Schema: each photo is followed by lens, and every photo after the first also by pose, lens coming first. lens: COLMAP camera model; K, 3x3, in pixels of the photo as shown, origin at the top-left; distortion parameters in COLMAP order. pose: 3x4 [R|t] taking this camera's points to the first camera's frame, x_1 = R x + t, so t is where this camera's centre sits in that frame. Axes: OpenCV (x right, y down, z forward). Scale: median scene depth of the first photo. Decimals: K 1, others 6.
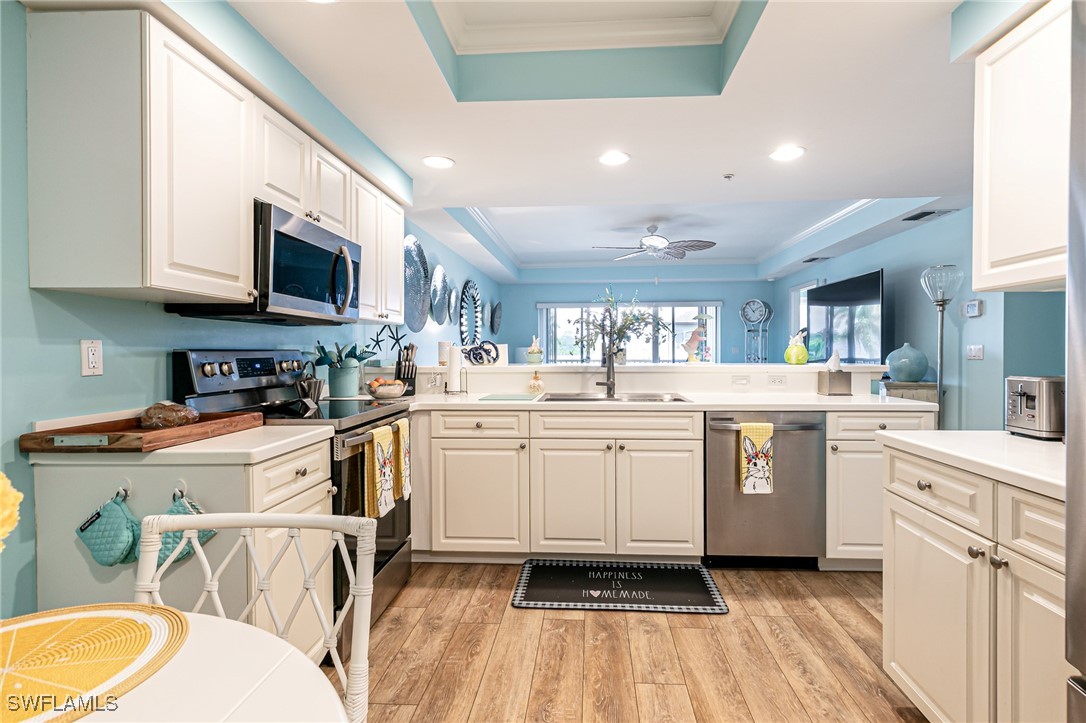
lens RADIAL K [[525.7, 0, 564.4], [0, 525.7, 358.9], [0, 0, 1]] dist [0.020480, -0.000195]
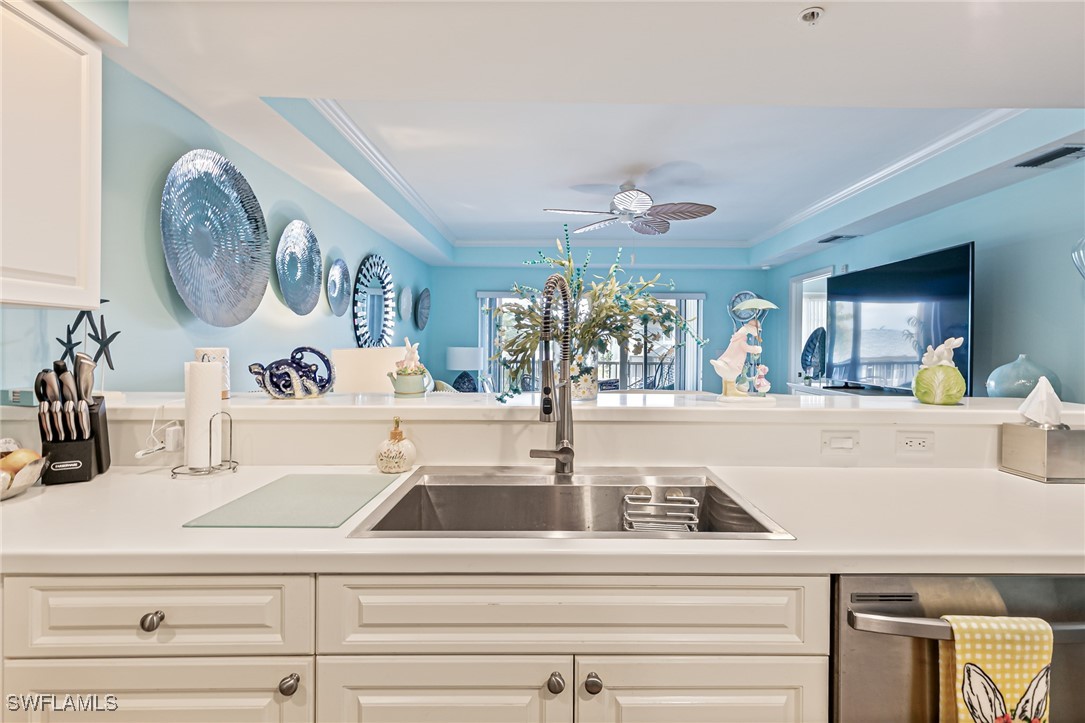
lens RADIAL K [[517.0, 0, 556.6], [0, 517.0, 352.1], [0, 0, 1]] dist [0.000425, 0.000250]
pose [[0.997864, 0.011689, 0.064271, 0.049524], [-0.011529, 0.999929, -0.002860, -0.032217], [-0.064300, 0.002113, 0.997928, 0.531794]]
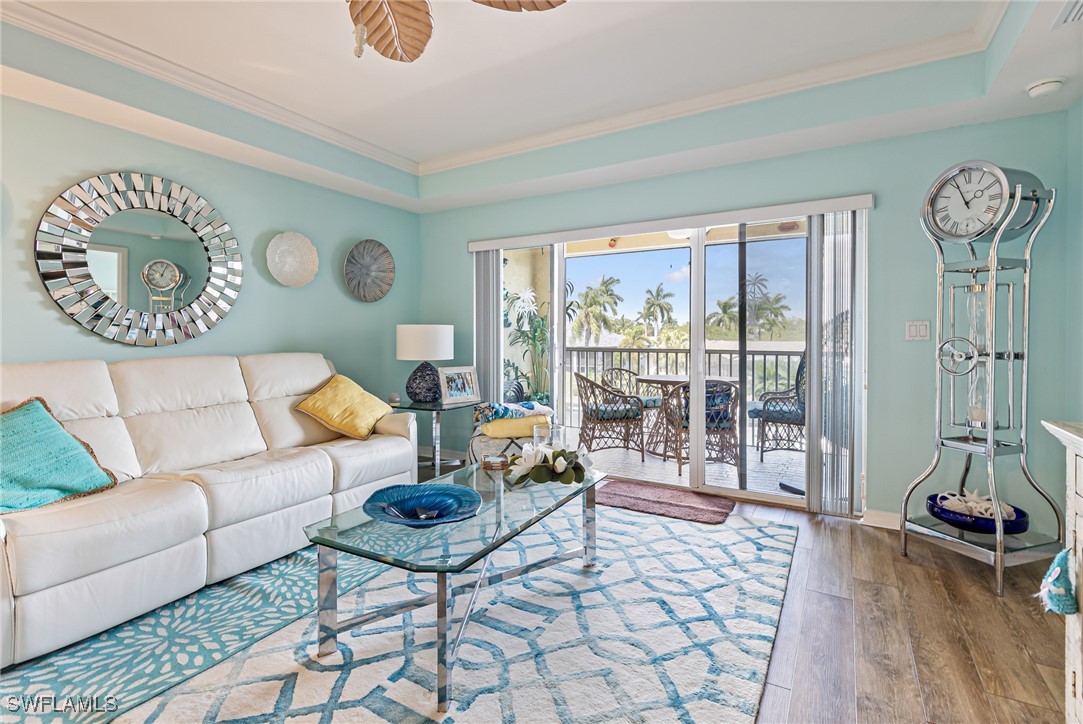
lens RADIAL K [[514.2, 0, 554.4], [0, 514.2, 339.2], [0, 0, 1]] dist [0.013511, -0.000296]
pose [[0.896910, 0.005186, -0.442182, 0.650098], [-0.007802, 0.999961, -0.004097, -0.014645], [0.442144, 0.007124, 0.896916, 1.447920]]
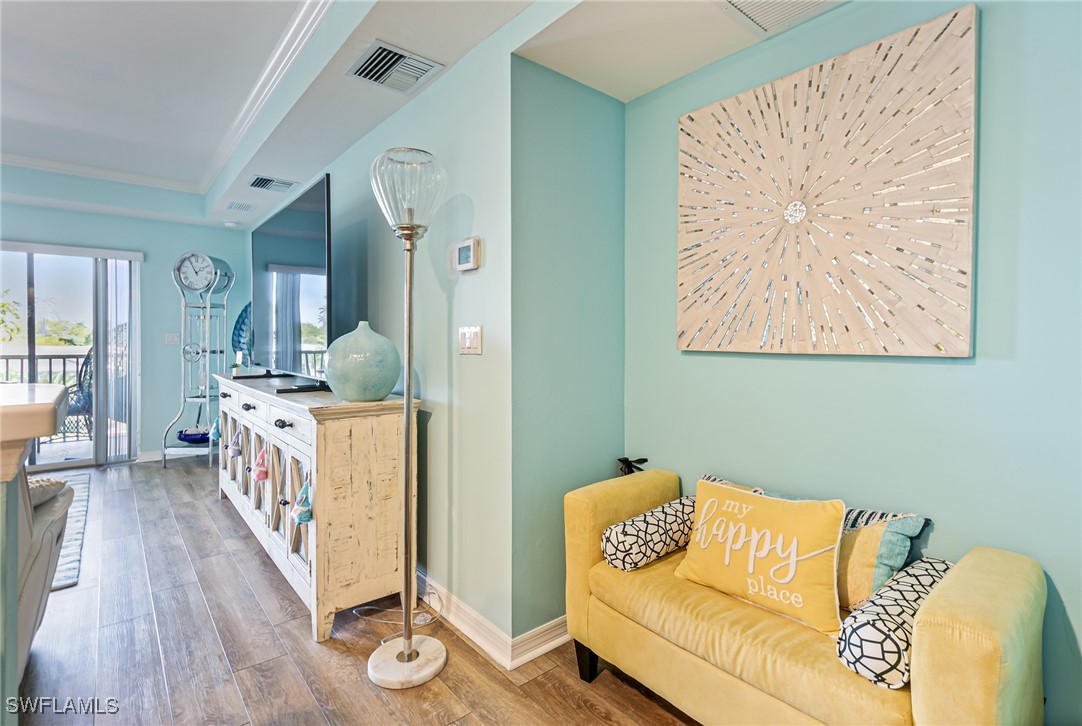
lens RADIAL K [[520.9, 0, 545.6], [0, 520.9, 343.2], [0, 0, 1]] dist [0.003141, 0.000370]
pose [[0.730313, -0.001384, 0.683112, 0.574869], [0.007608, 0.999952, -0.006107, -0.007424], [-0.683071, 0.009657, 0.730288, 0.696282]]
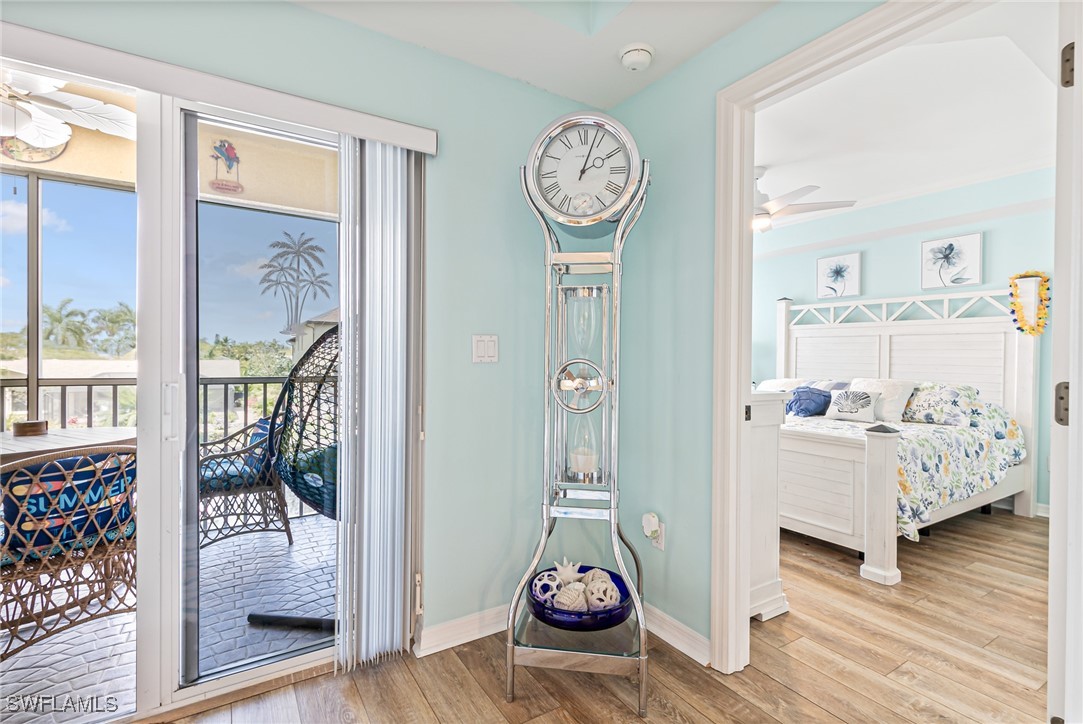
lens RADIAL K [[513.4, 0, 556.2], [0, 513.4, 359.9], [0, 0, 1]] dist [0.008529, -0.000995]
pose [[0.807884, 0.005381, 0.589317, 0.521484], [-0.002096, 0.999978, -0.006256, -0.020183], [-0.589337, 0.003819, 0.807878, 1.953777]]
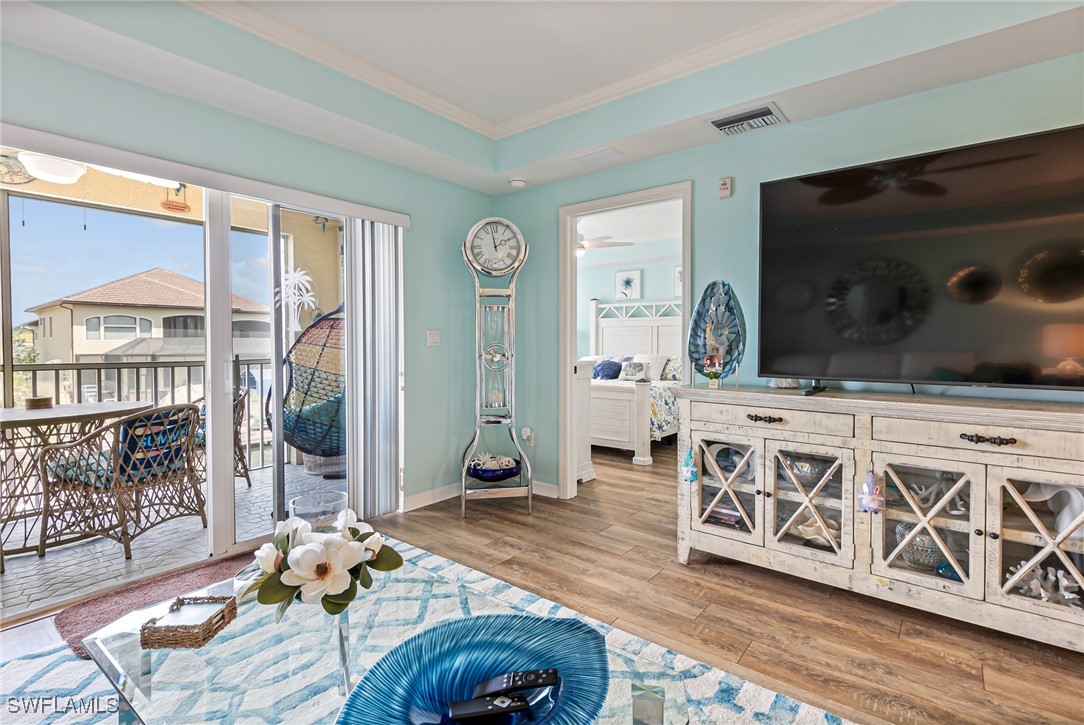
lens RADIAL K [[509.8, 0, 551.7], [0, 509.8, 352.6], [0, 0, 1]] dist [0.005636, 0.000802]
pose [[0.574827, -0.015521, 0.818128, 0.094268], [0.010304, 0.999878, 0.011729, -0.017029], [-0.818210, 0.001688, 0.574917, 1.694052]]
